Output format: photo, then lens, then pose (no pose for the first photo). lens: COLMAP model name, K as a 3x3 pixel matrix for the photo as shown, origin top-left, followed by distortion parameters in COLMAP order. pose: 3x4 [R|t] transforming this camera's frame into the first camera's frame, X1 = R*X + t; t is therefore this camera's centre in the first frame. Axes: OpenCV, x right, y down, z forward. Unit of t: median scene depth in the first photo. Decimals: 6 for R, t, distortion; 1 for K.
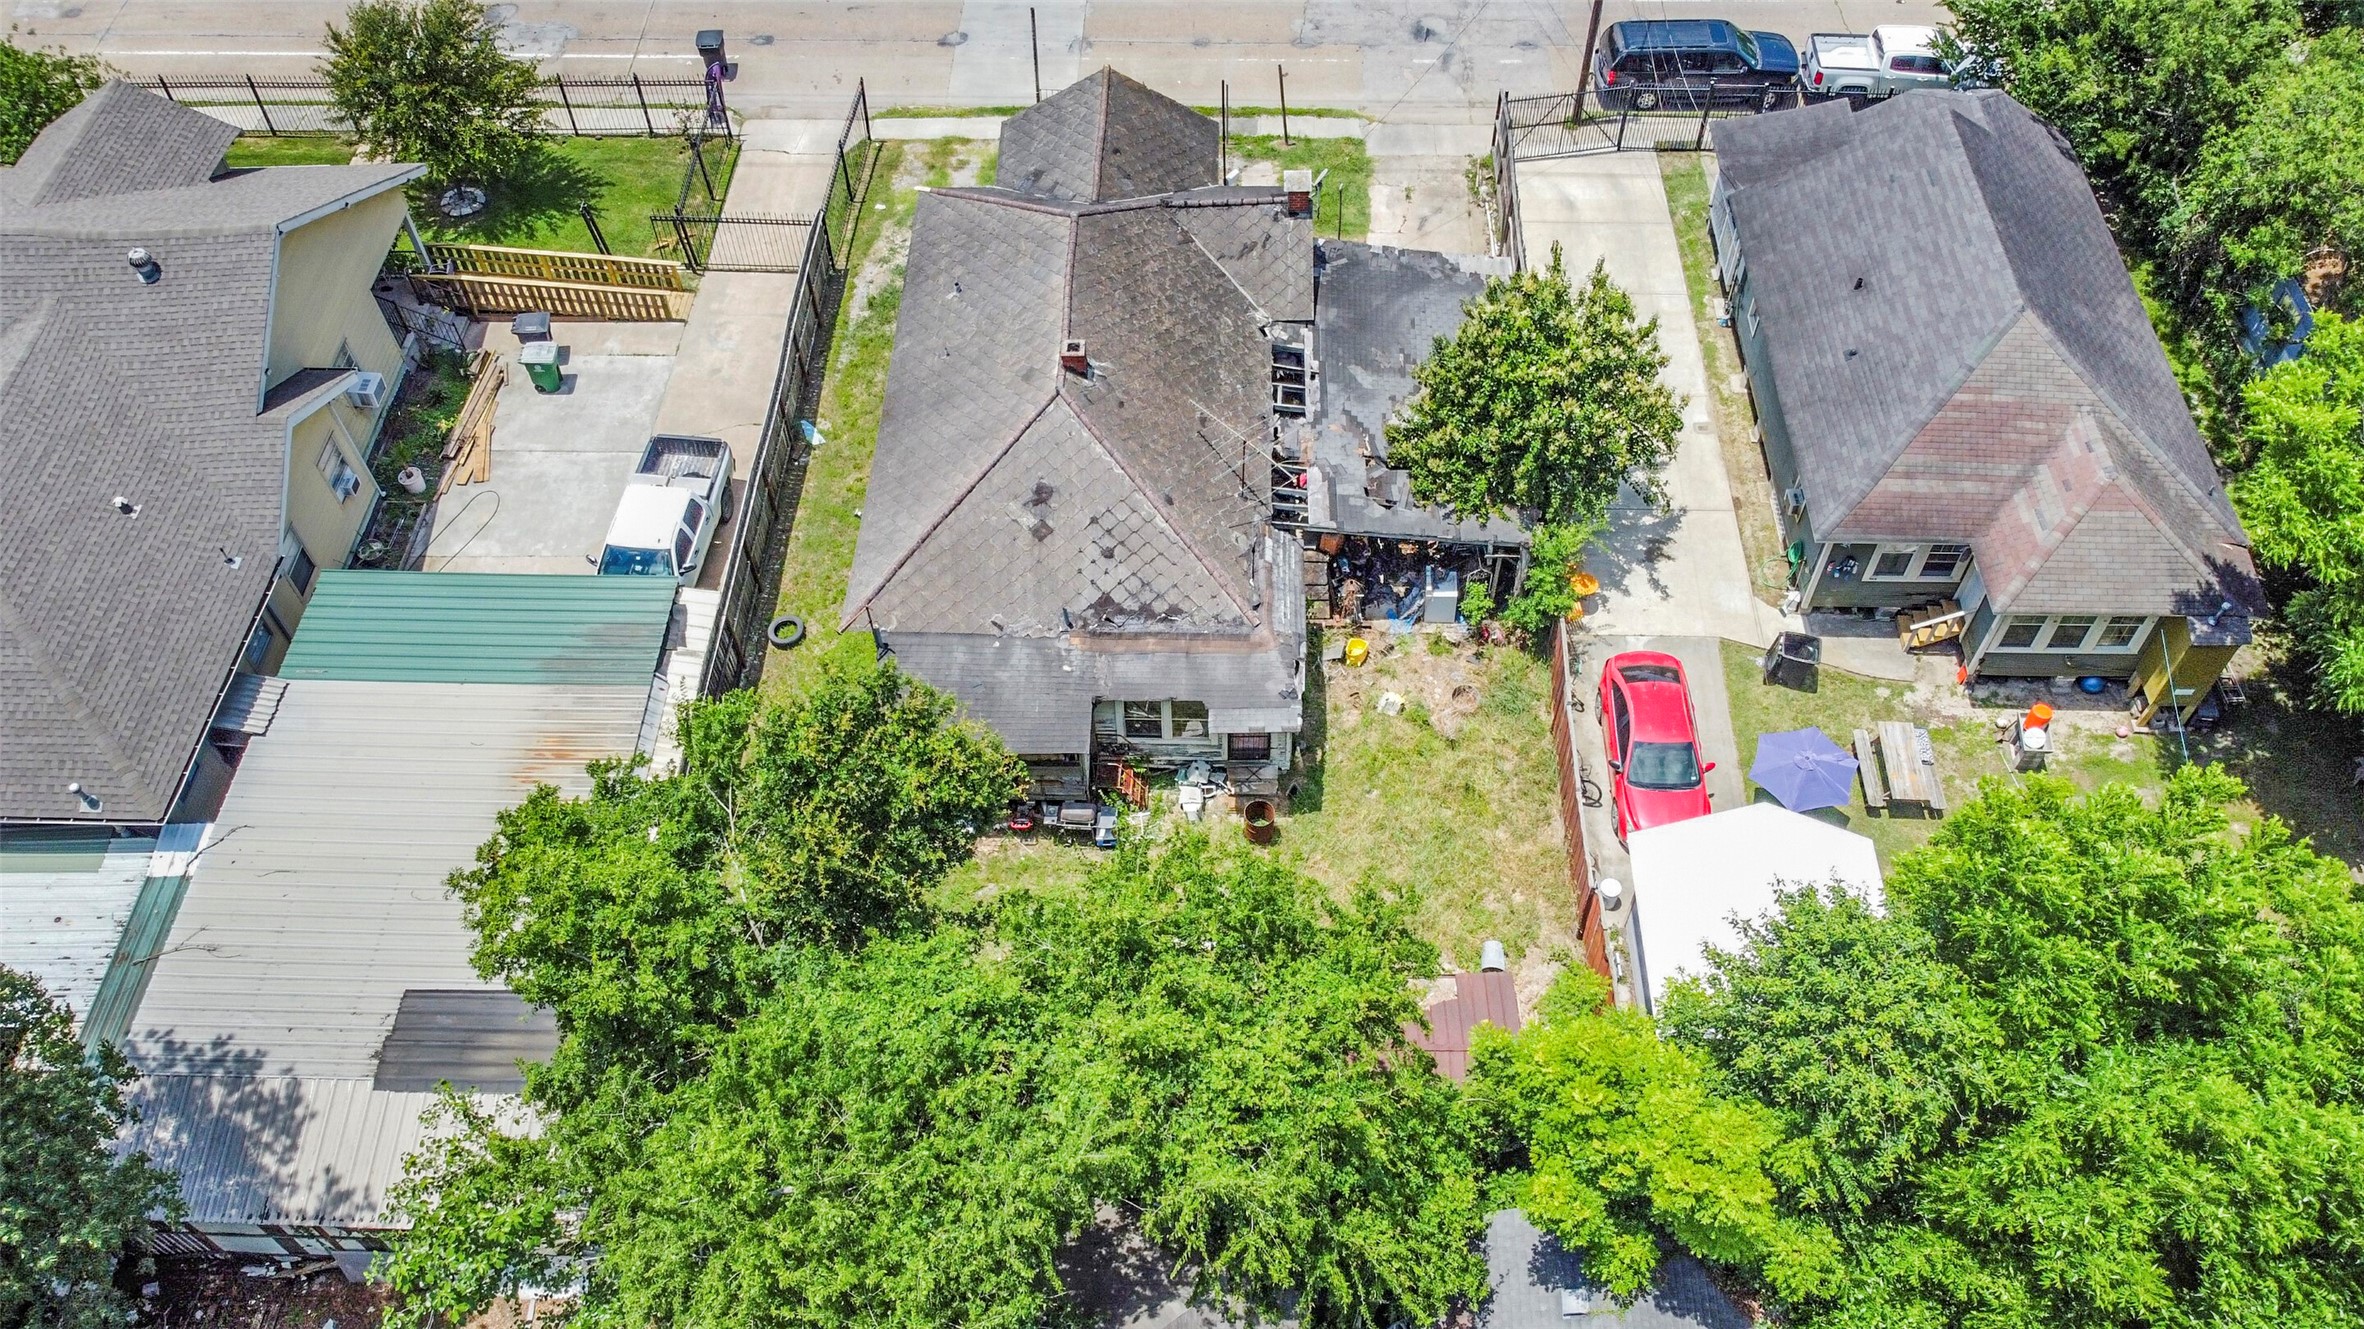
lens RADIAL K [[1792.3, 0, 1174.6], [0, 1792.3, 670.4], [0, 0, 1]] dist [0.000118, -0.002976]
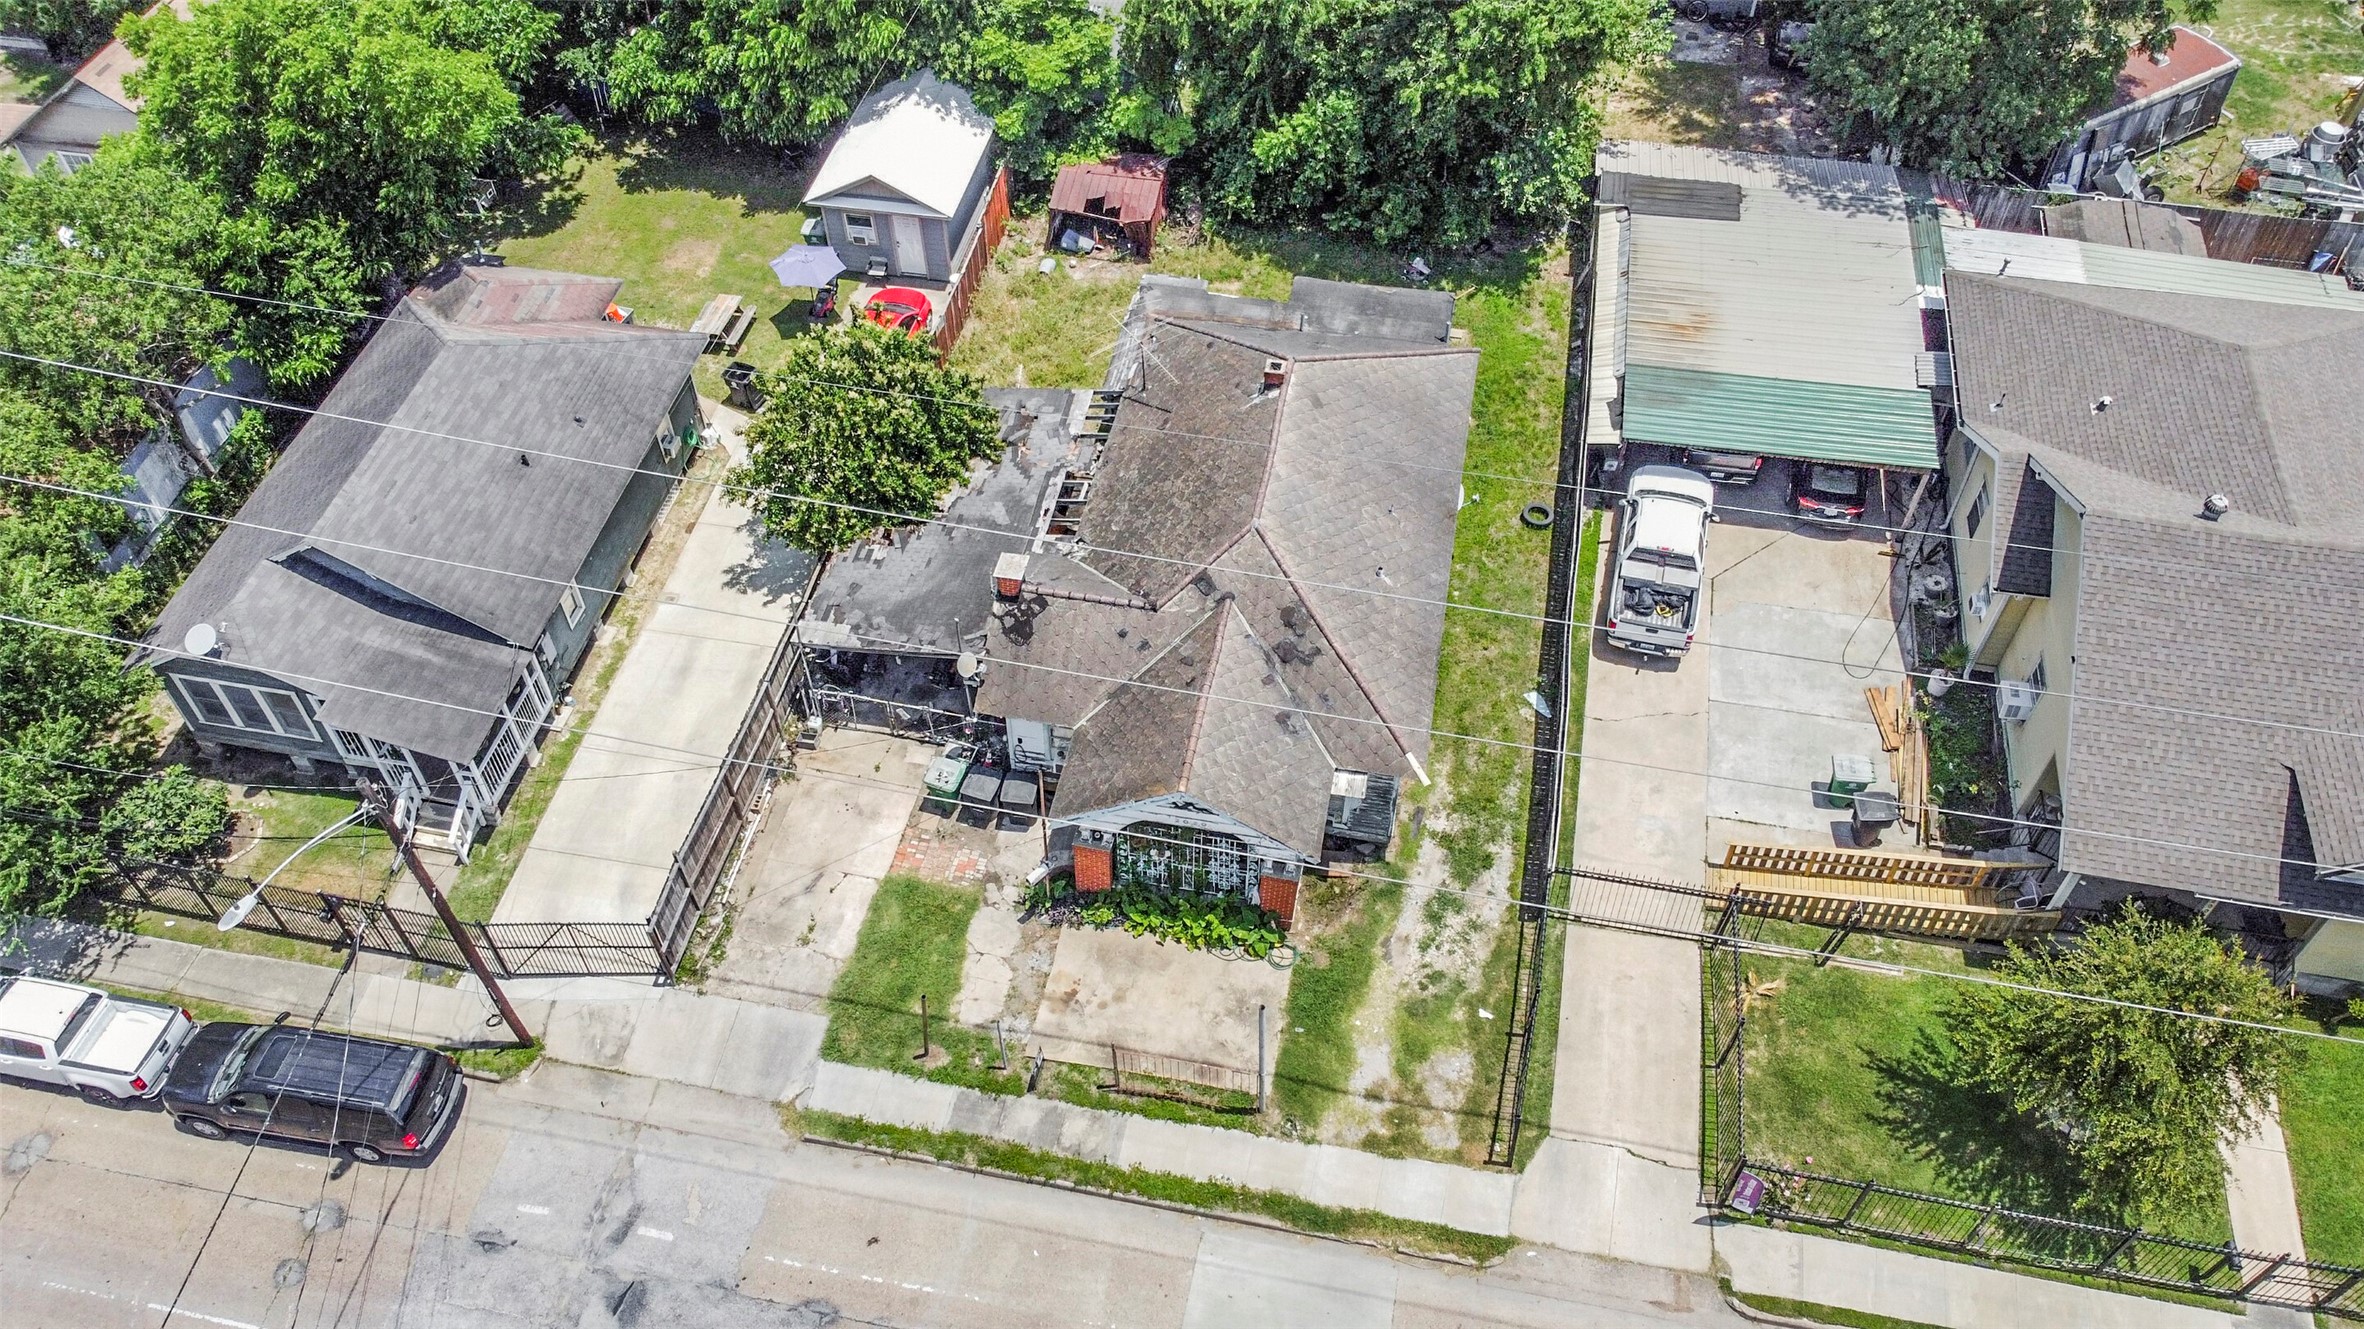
lens RADIAL K [[1792.3, 0, 1174.6], [0, 1792.3, 670.4], [0, 0, 1]] dist [0.000118, -0.002976]
pose [[-0.986163, -0.099385, 0.132682, -0.147119], [0.149819, -0.191684, 0.969954, -1.194420], [-0.070966, 0.976412, 0.203921, 0.868908]]
